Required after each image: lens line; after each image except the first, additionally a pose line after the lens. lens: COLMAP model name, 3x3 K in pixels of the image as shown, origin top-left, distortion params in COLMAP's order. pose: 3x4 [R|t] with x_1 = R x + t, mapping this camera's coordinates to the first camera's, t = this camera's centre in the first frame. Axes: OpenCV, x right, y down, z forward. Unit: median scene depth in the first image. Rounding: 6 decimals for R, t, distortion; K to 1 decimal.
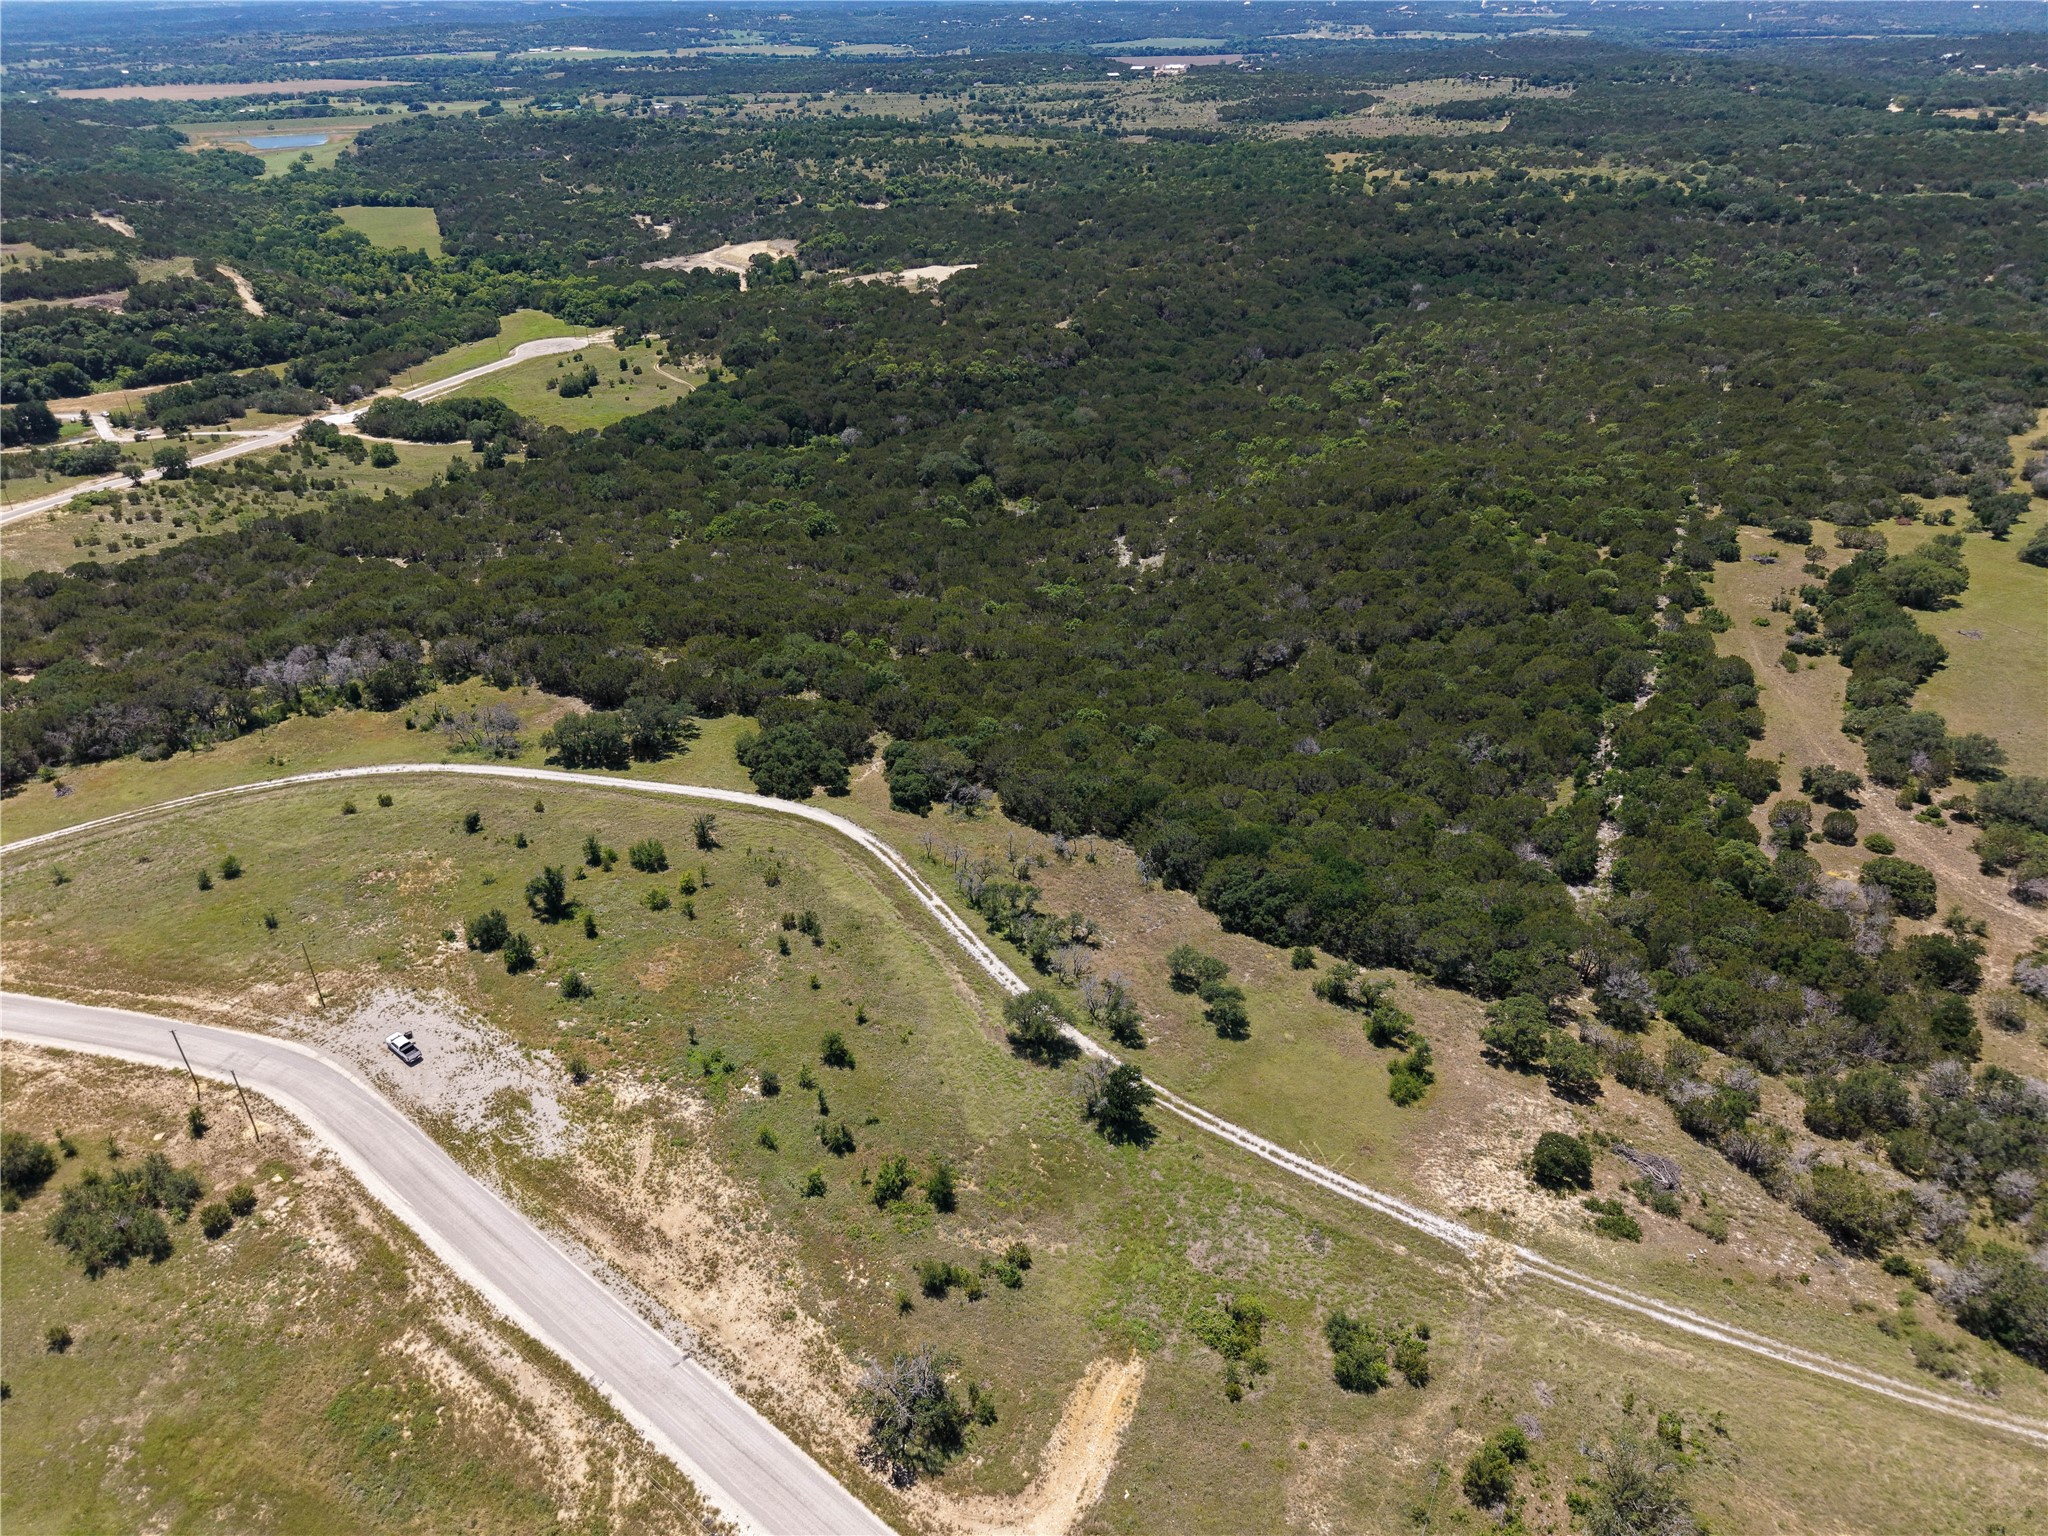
lens RADIAL K [[1381.0, 0, 1024.0], [0, 1381.0, 768.0], [0, 0, 1]] dist [0.018392, -0.021180]
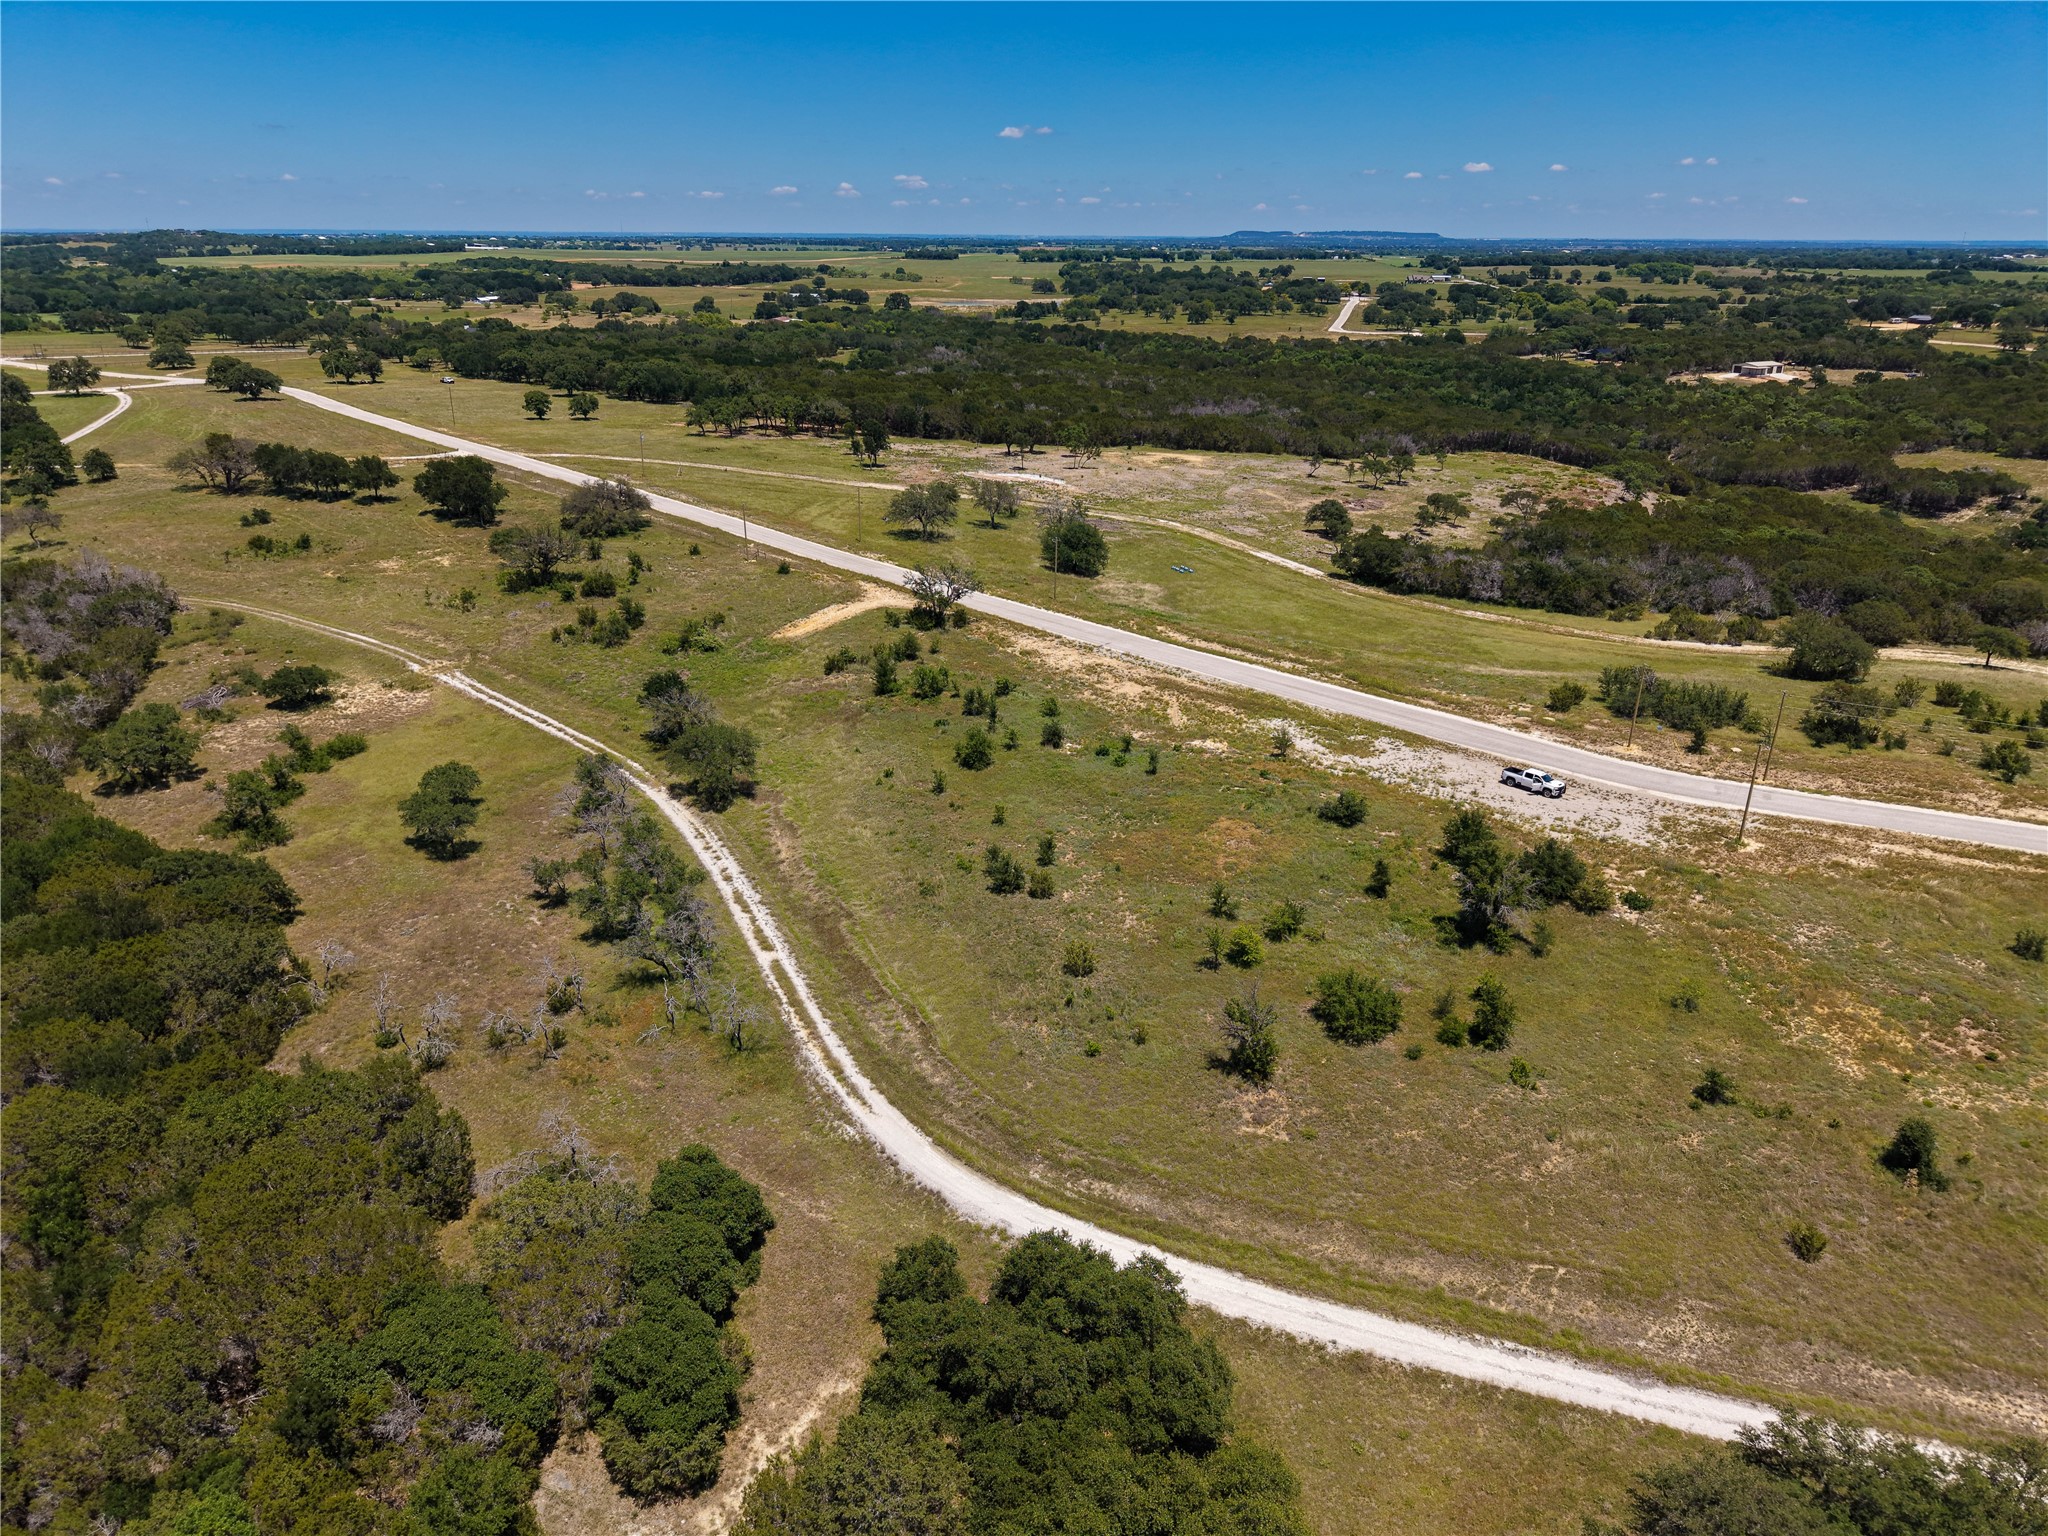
lens RADIAL K [[1381.0, 0, 1024.0], [0, 1381.0, 768.0], [0, 0, 1]] dist [0.018392, -0.021180]
pose [[-0.992110, -0.039947, 0.118839, -0.216668], [0.068483, 0.621312, 0.780565, -0.345898], [-0.105017, 0.782544, -0.613674, 1.238808]]
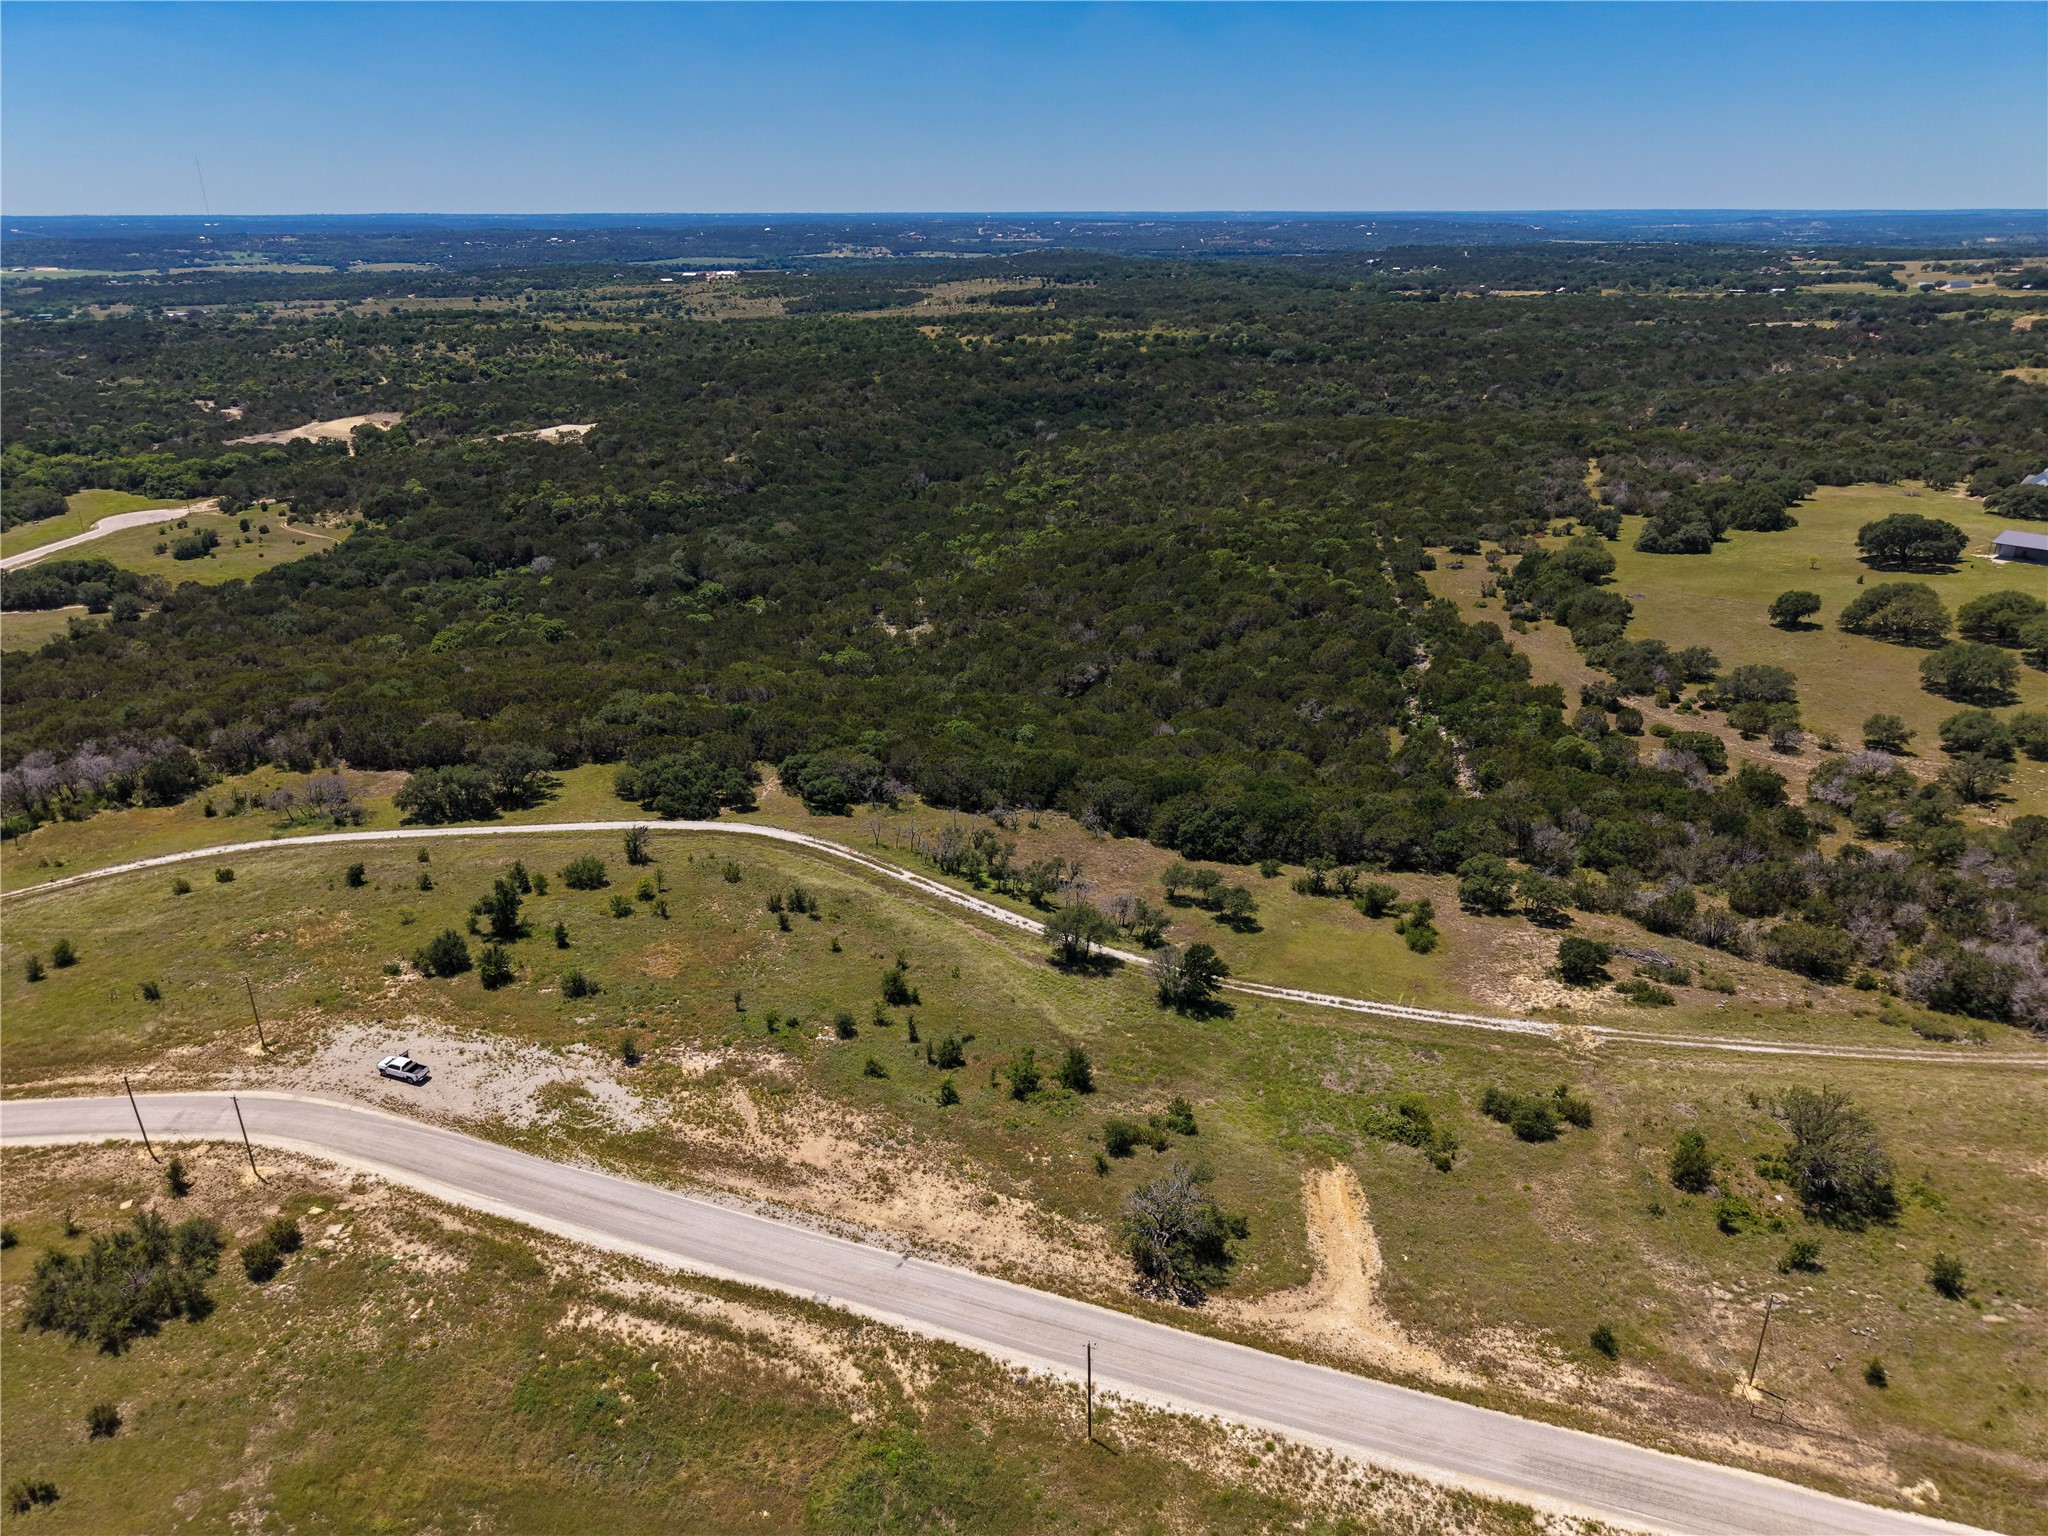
lens RADIAL K [[1381.0, 0, 1024.0], [0, 1381.0, 768.0], [0, 0, 1]] dist [0.018392, -0.021180]
pose [[0.948486, -0.110909, 0.296771, -0.263618], [0.151156, 0.981652, -0.116235, 0.146825], [-0.278435, 0.155106, 0.947848, 0.039002]]
